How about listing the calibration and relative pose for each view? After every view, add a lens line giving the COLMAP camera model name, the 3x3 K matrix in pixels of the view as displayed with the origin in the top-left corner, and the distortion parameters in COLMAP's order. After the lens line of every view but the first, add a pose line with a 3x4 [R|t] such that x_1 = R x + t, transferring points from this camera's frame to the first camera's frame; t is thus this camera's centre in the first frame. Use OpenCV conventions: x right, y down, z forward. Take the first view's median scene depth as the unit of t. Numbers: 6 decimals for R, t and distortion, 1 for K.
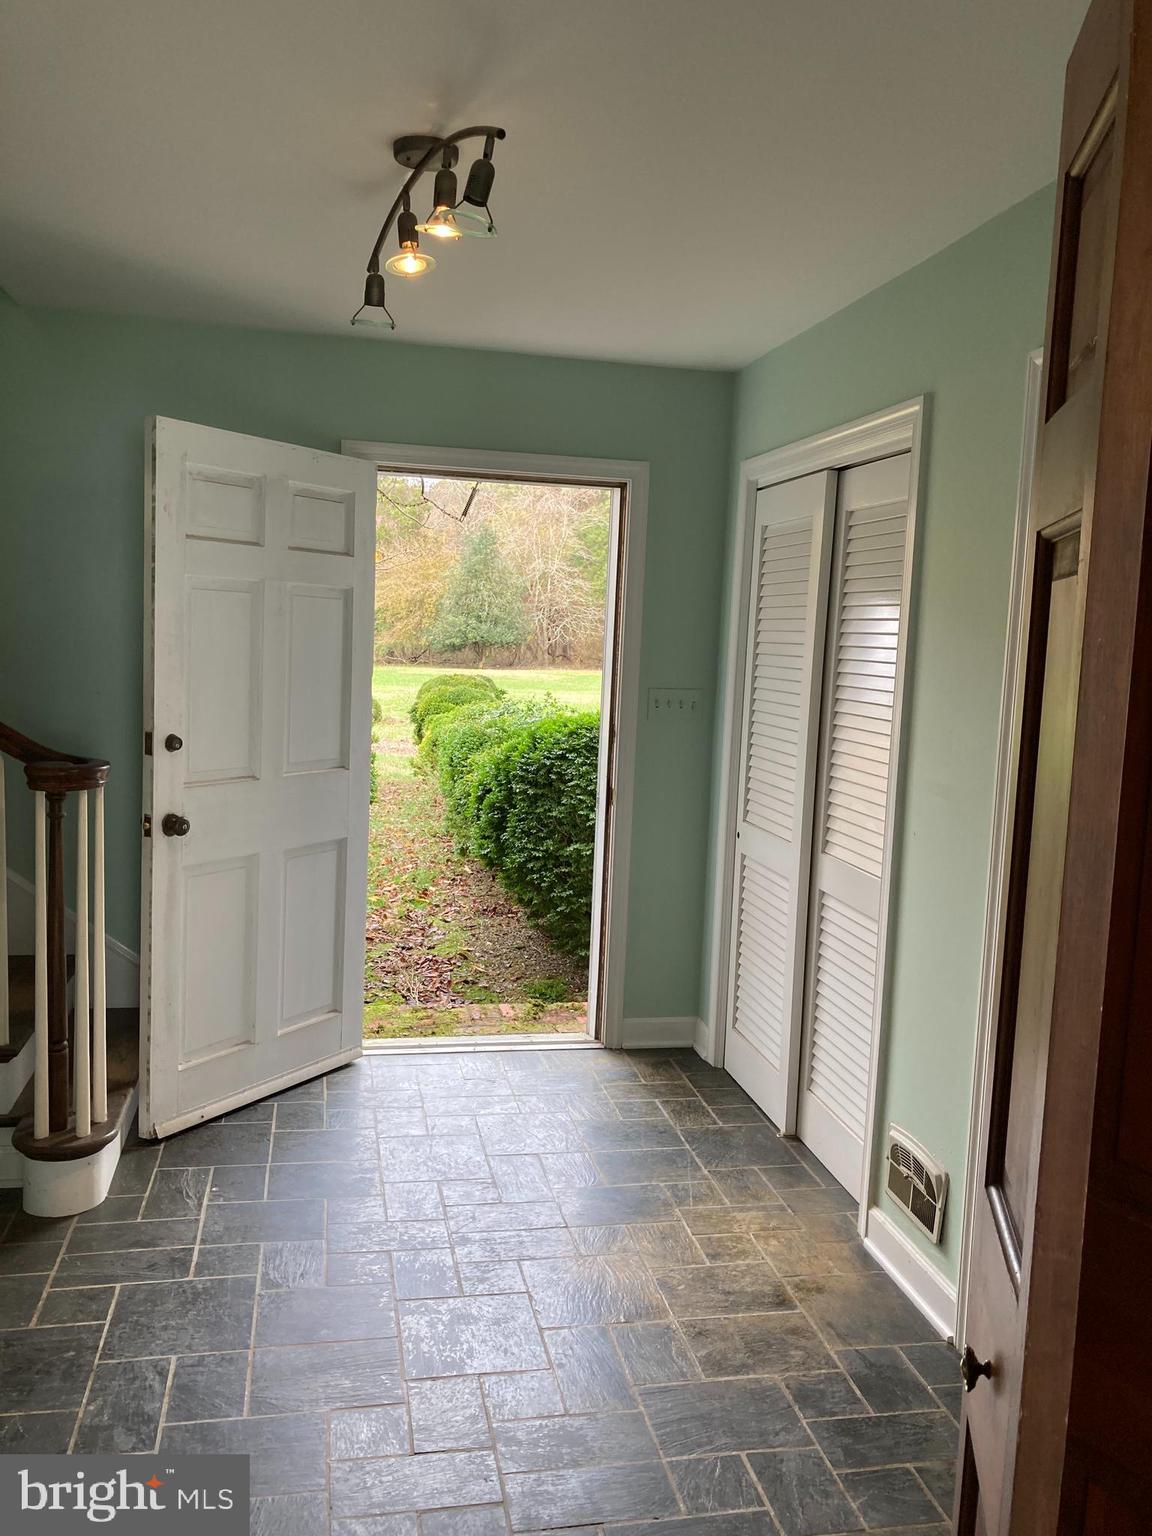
lens RADIAL K [[1234.6, 0, 577.8], [0, 1234.6, 768.7], [0, 0, 1]] dist [0.032511, -0.000298]
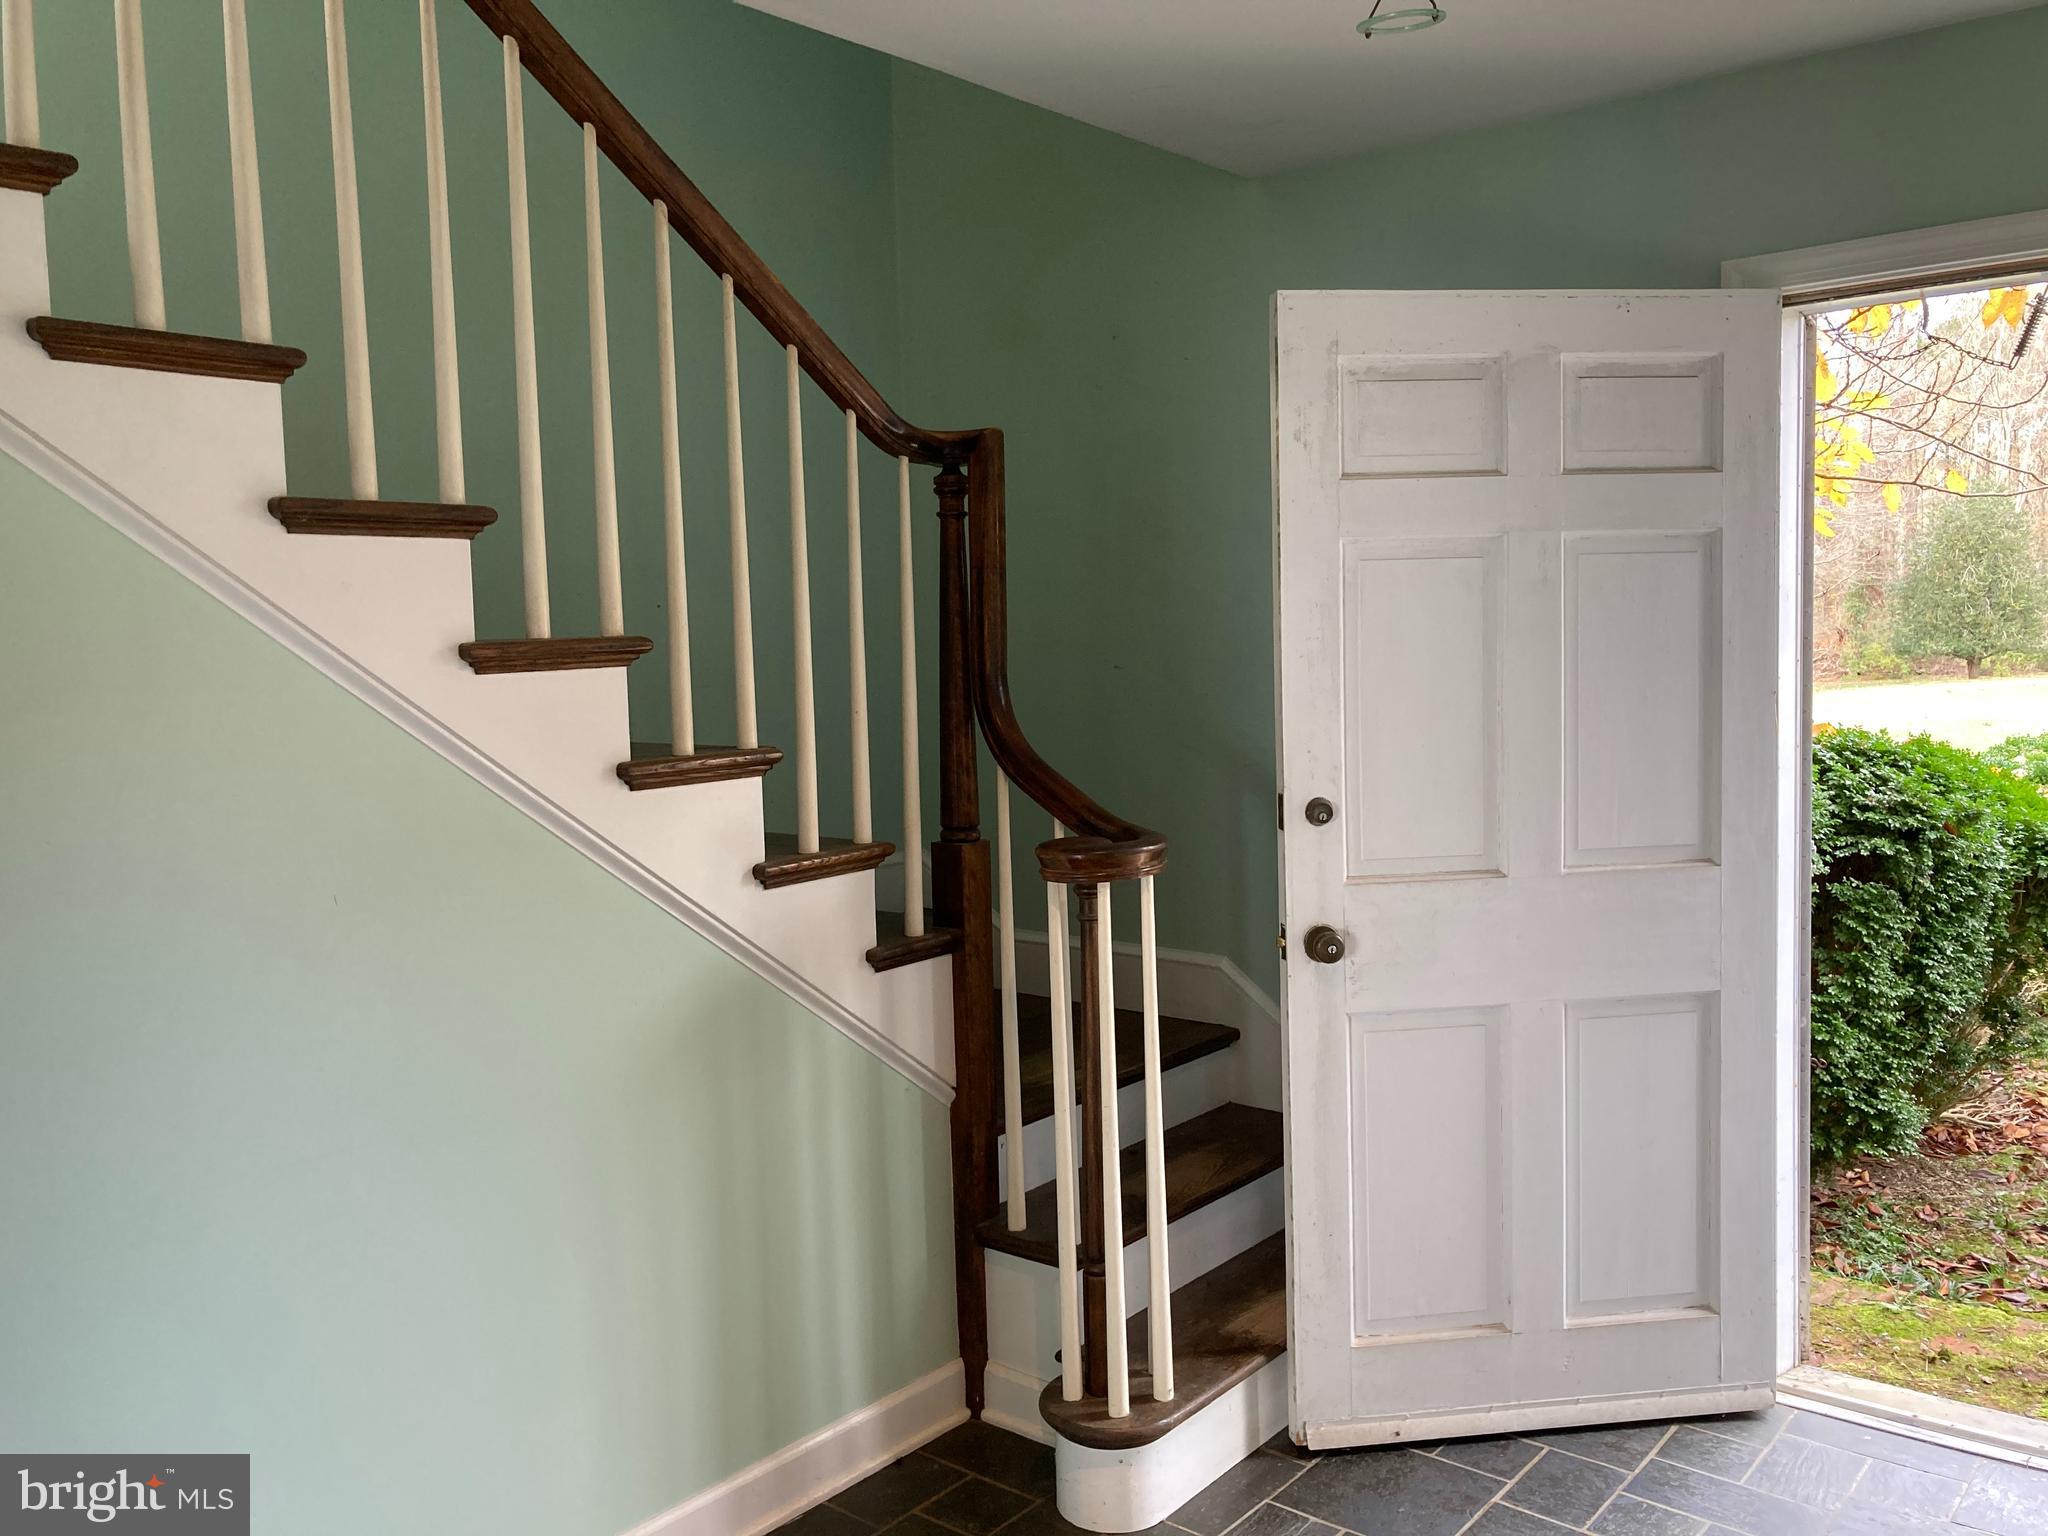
lens RADIAL K [[1646.1, 0, 1026.2], [0, 1646.1, 768.4], [0, 0, 1]] dist [0.032511, -0.000298]
pose [[0.635263, 0.001533, -0.772295, 0.201028], [-0.028263, 0.999374, -0.021265, -0.019293], [0.771779, 0.035336, 0.634909, 0.338544]]
